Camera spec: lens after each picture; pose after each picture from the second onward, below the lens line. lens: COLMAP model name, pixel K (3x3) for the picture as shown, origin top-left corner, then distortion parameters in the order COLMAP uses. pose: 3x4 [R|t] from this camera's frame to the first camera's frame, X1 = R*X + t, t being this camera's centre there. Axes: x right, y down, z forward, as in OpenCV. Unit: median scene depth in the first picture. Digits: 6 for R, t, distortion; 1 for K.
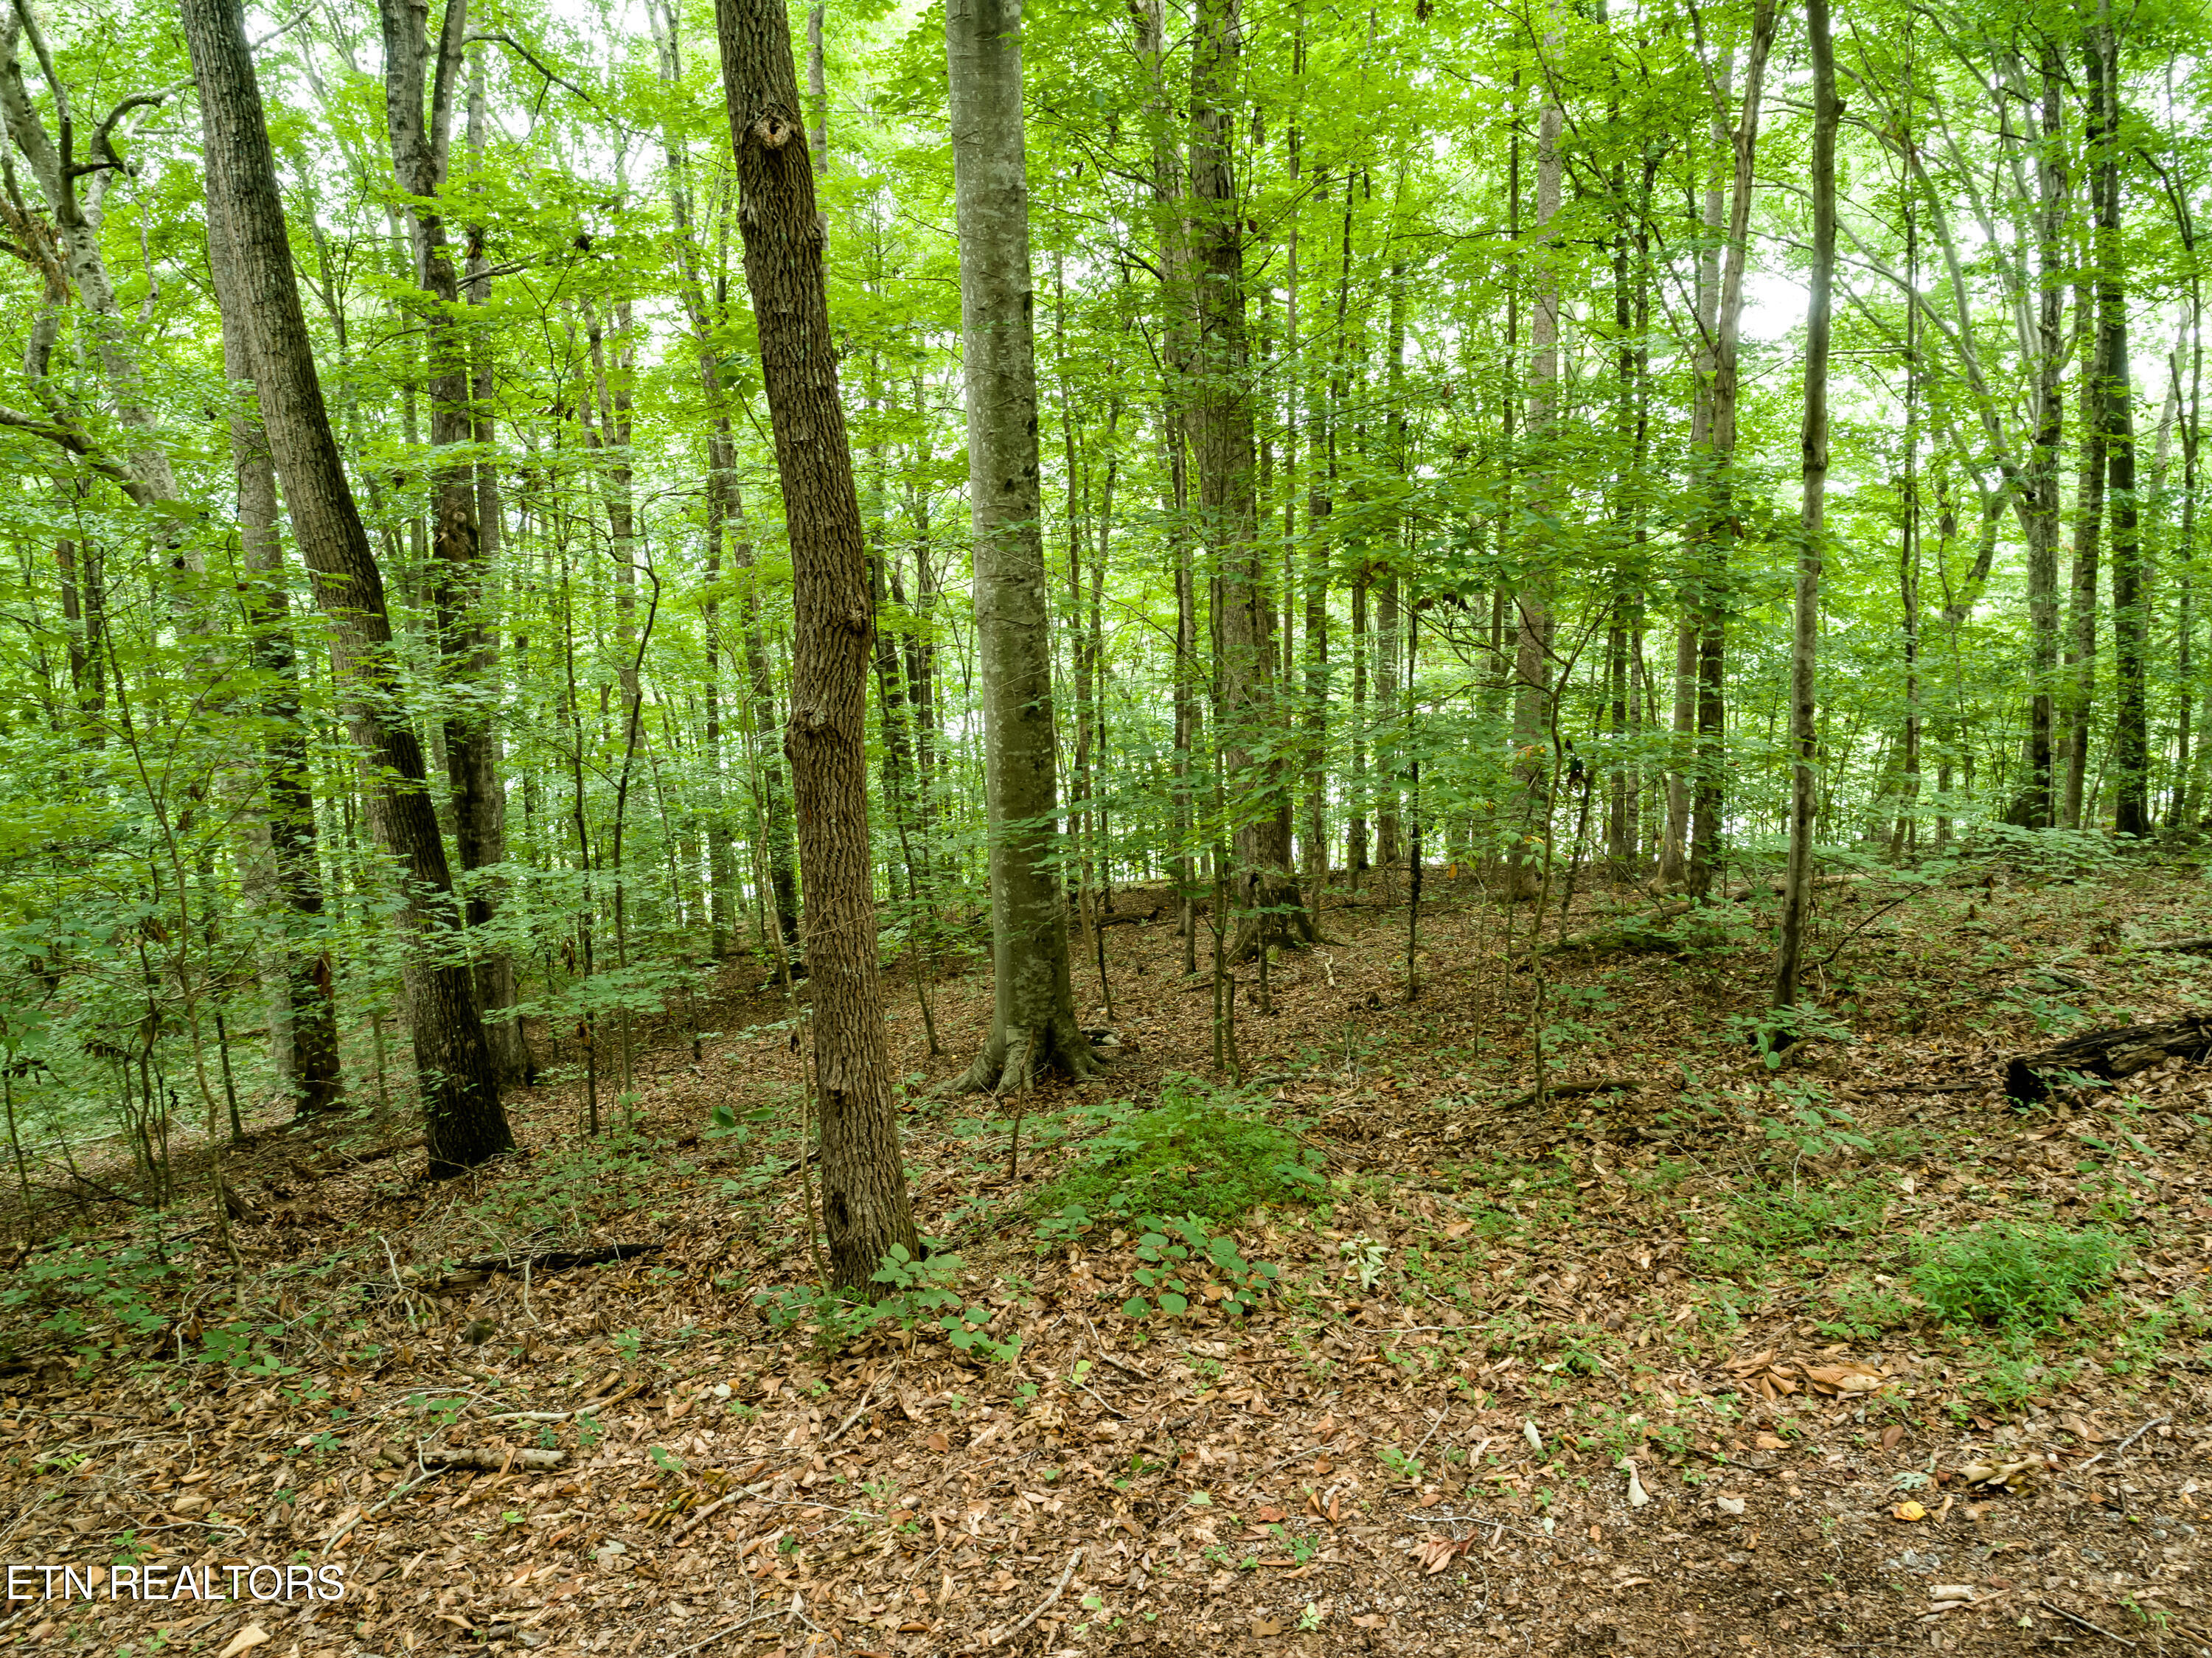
lens RADIAL K [[1685.3, 0, 1109.0], [0, 1685.3, 829.4], [0, 0, 1]] dist [-0.024006, 0.009294]
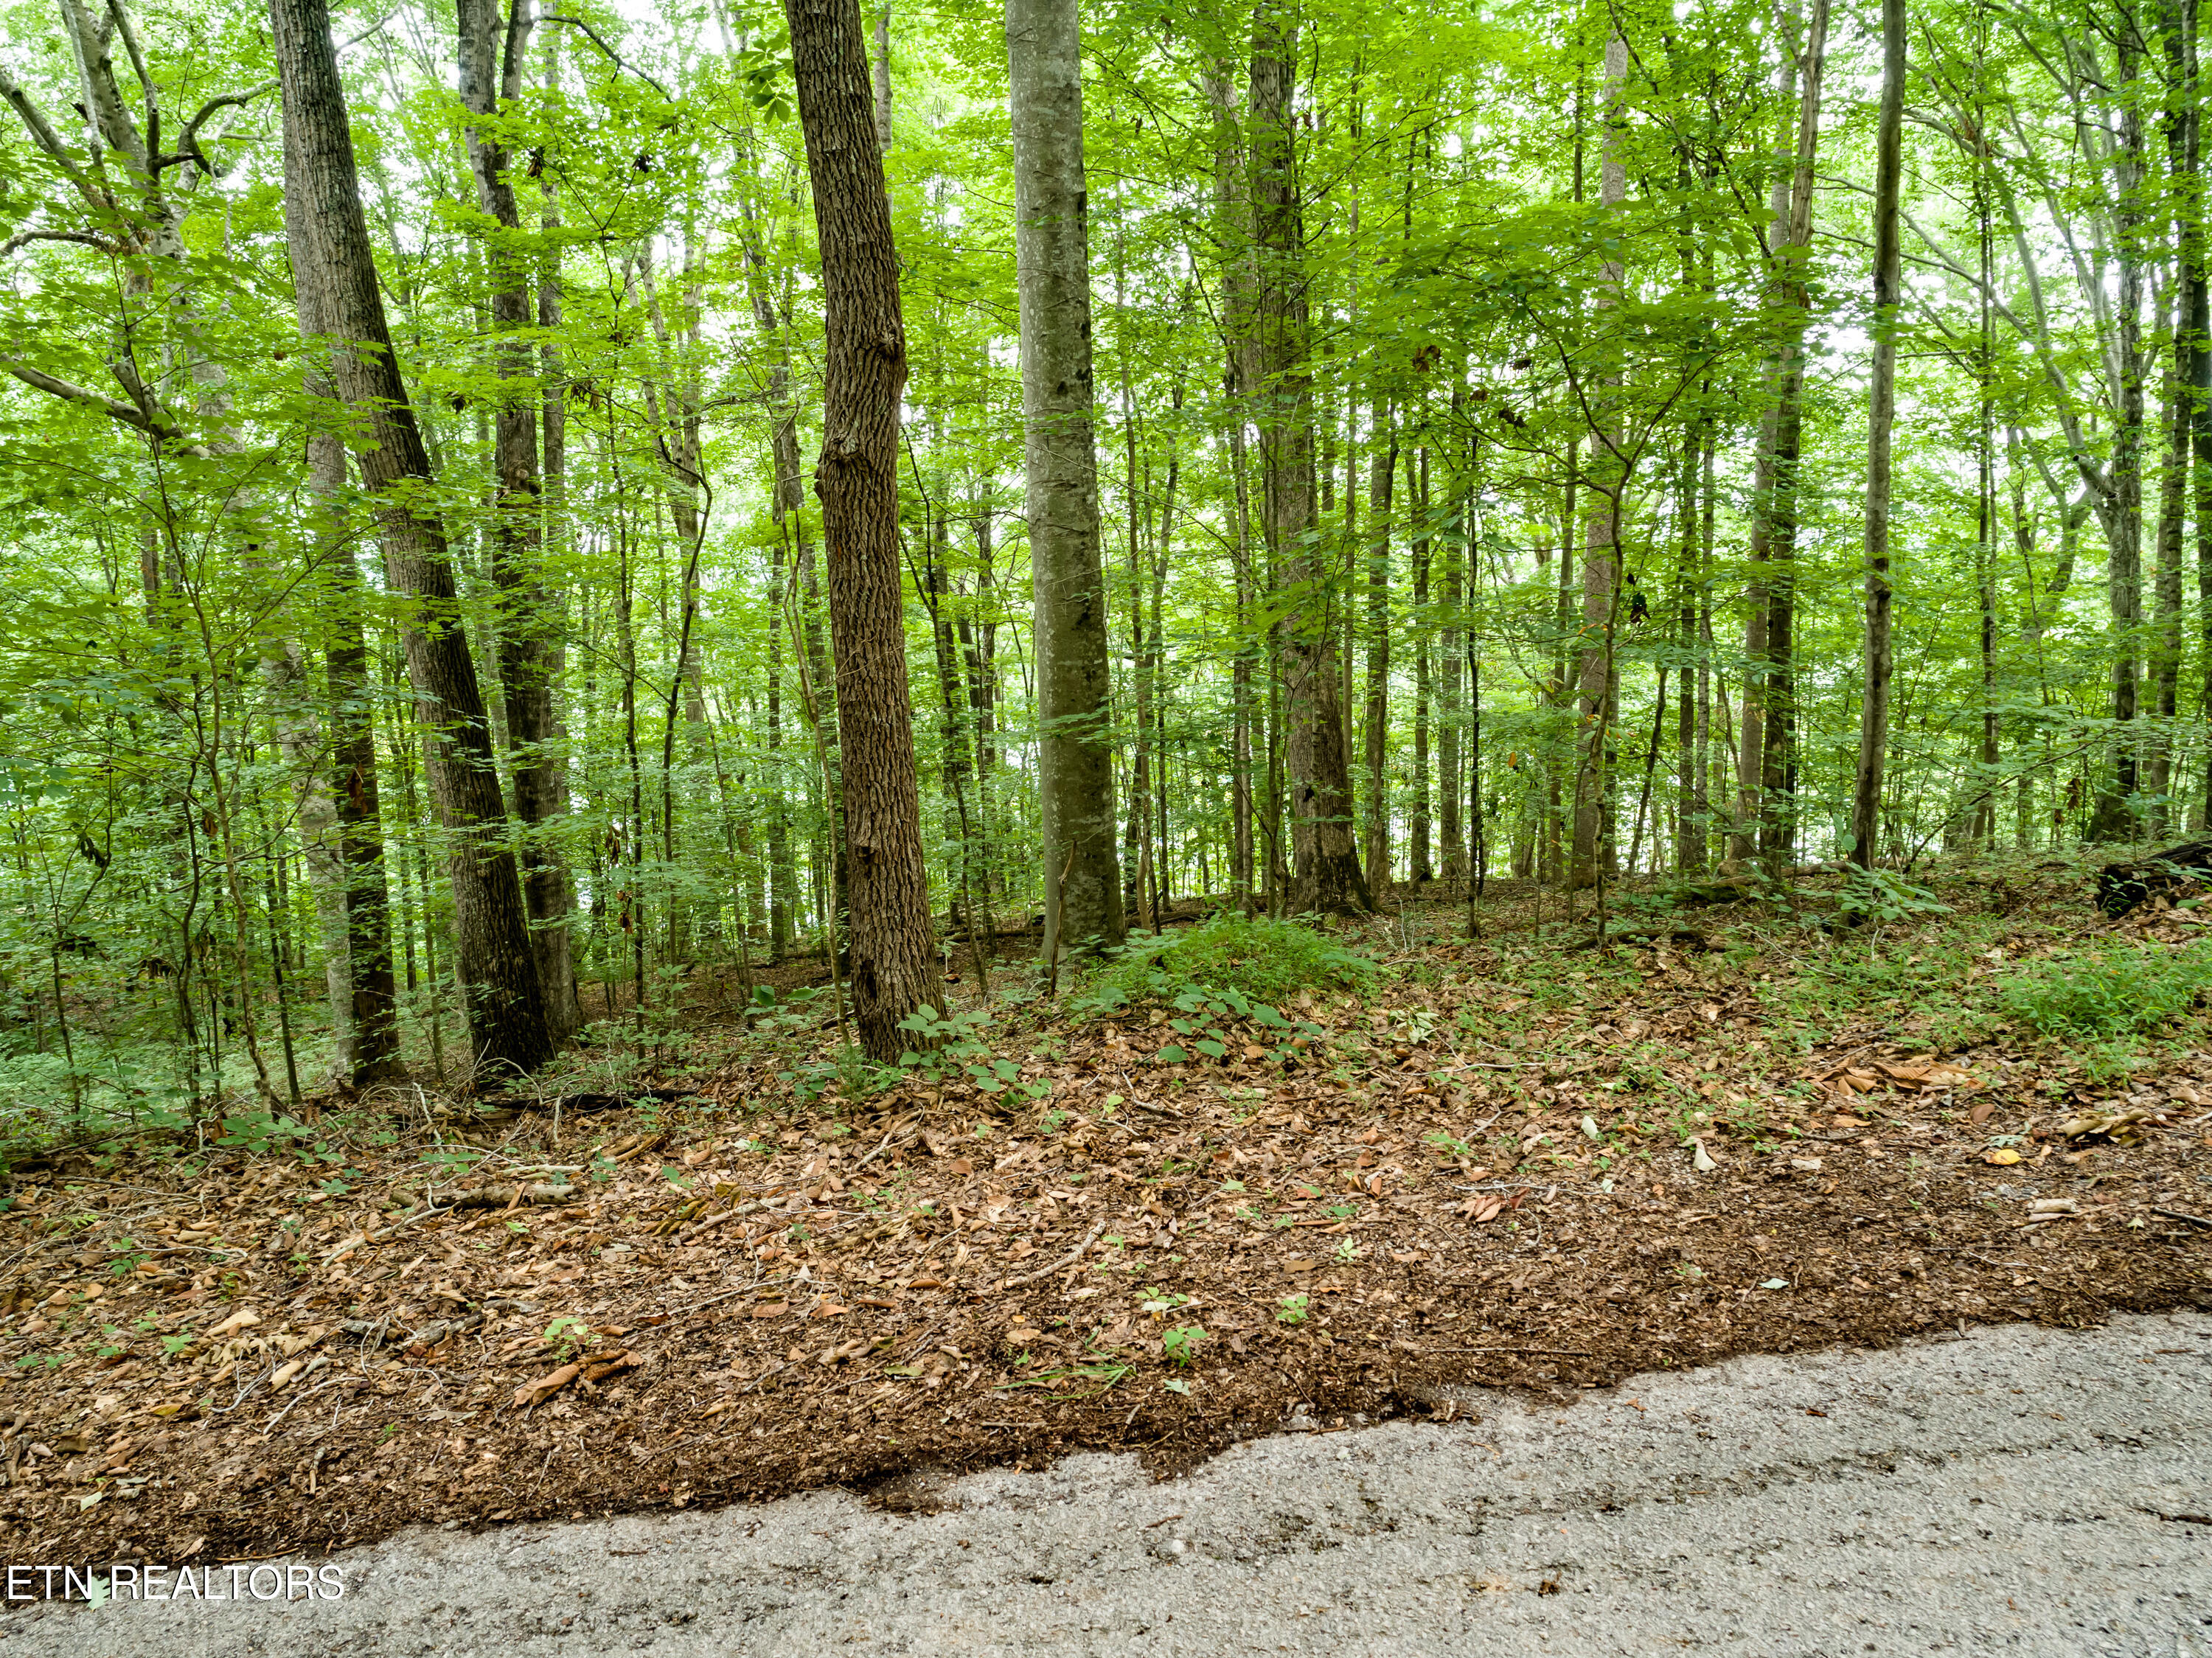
lens RADIAL K [[1685.3, 0, 1106.3], [0, 1685.3, 827.8], [0, 0, 1]] dist [-0.024006, 0.009294]
pose [[0.999210, 0.005046, -0.039424, 0.015107], [-0.006306, 0.999471, -0.031895, 0.179659], [0.039243, 0.032118, 0.998713, 0.039221]]
